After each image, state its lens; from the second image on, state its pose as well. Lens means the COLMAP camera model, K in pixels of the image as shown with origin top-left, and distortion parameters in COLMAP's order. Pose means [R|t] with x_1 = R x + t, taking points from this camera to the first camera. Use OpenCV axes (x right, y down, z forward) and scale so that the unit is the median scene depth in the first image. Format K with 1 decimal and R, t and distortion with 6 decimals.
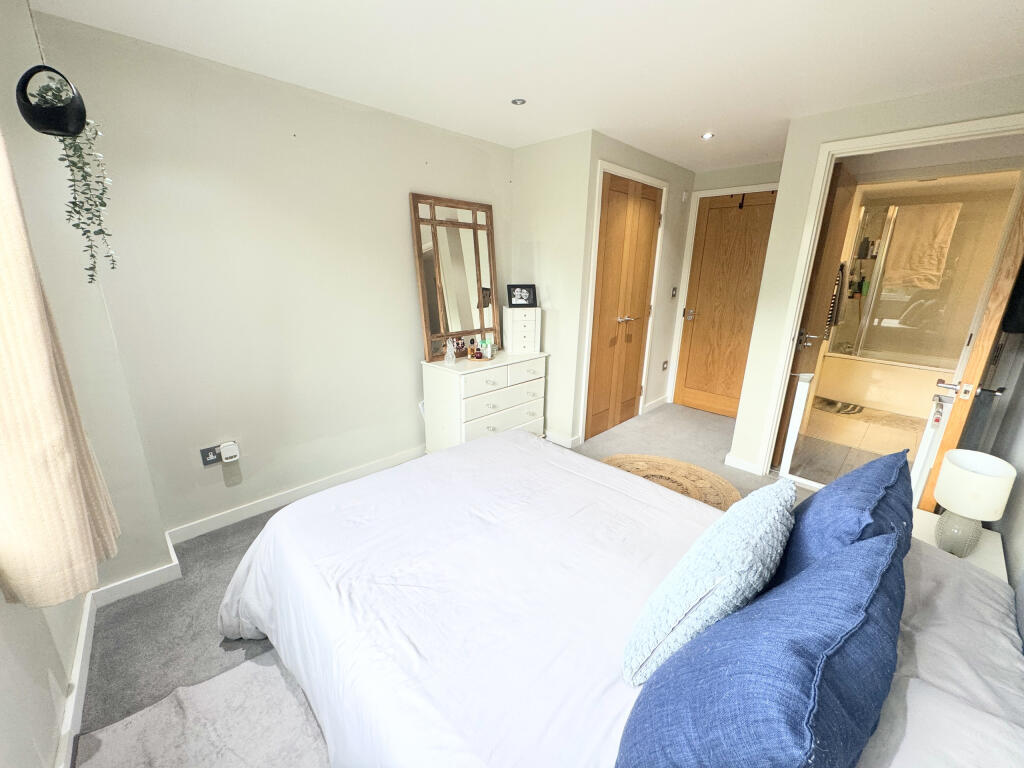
lens RADIAL K [[410.6, 0, 514.3], [0, 410.6, 385.0], [0, 0, 1]] dist [-0.000955, -0.000126]
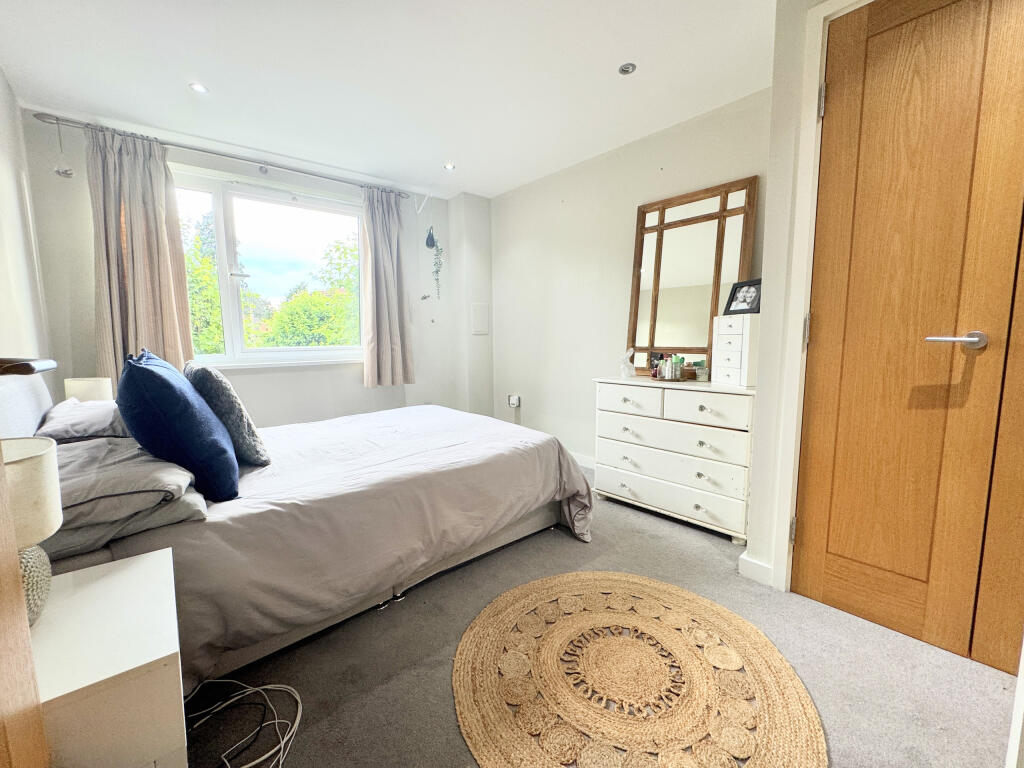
lens RADIAL K [[410.6, 0, 513.9], [0, 410.6, 385.1], [0, 0, 1]] dist [-0.000955, -0.000126]
pose [[-0.046192, 0.100435, -0.993871, 0.725193], [-0.267208, 0.957435, 0.109172, -0.062688], [0.962531, 0.270613, -0.017389, 0.738458]]
